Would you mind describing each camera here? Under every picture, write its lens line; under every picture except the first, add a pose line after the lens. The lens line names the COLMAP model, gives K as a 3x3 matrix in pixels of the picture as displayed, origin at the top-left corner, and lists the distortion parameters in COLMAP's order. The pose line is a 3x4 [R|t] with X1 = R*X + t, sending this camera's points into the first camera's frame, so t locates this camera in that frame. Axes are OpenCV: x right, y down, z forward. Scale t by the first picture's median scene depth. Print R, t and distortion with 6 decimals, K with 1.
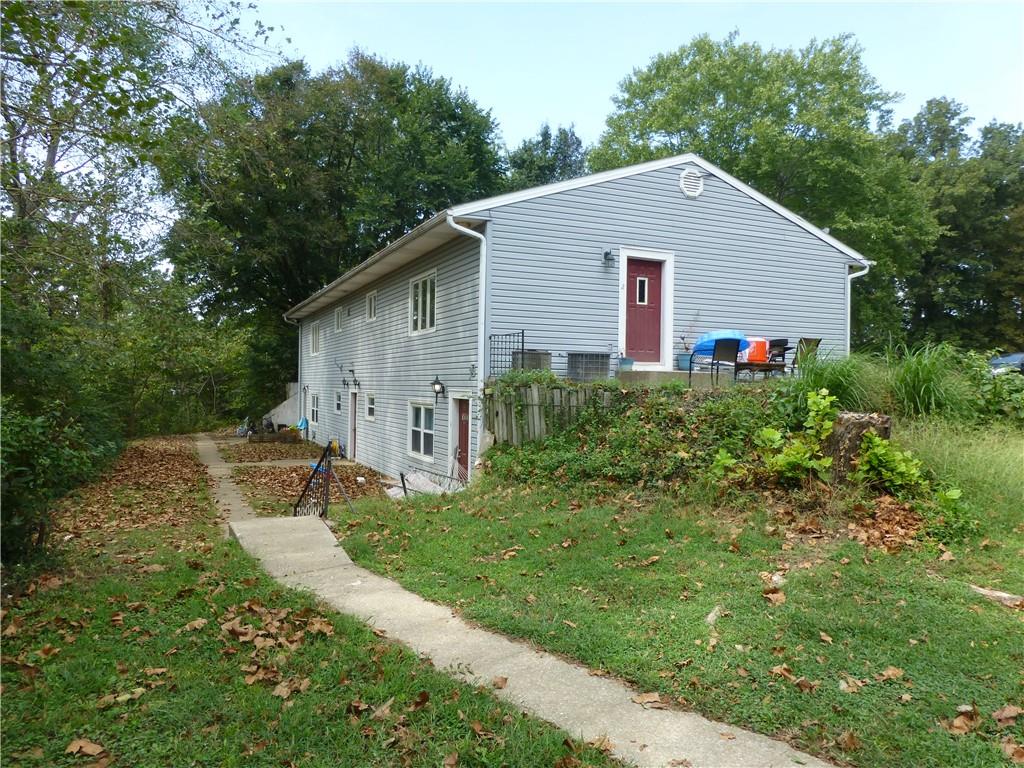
lens RADIAL K [[736.6, 0, 512.3], [0, 736.6, 385.8], [0, 0, 1]] dist [-0.026668, -0.007982]
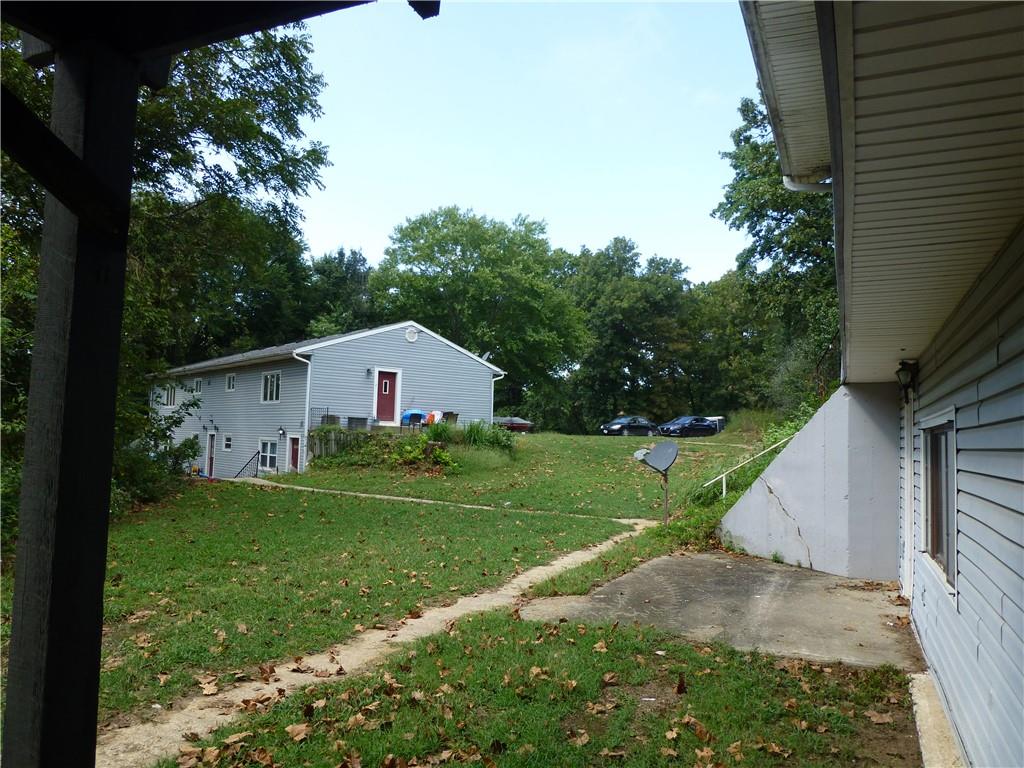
lens RADIAL K [[736.6, 0, 514.3], [0, 736.6, 380.9], [0, 0, 1]] dist [-0.026668, -0.007982]
pose [[0.959591, 0.033729, 0.279369, -0.057004], [-0.013940, 0.997269, -0.072523, -0.000261], [-0.281052, 0.065698, 0.957441, -1.092381]]
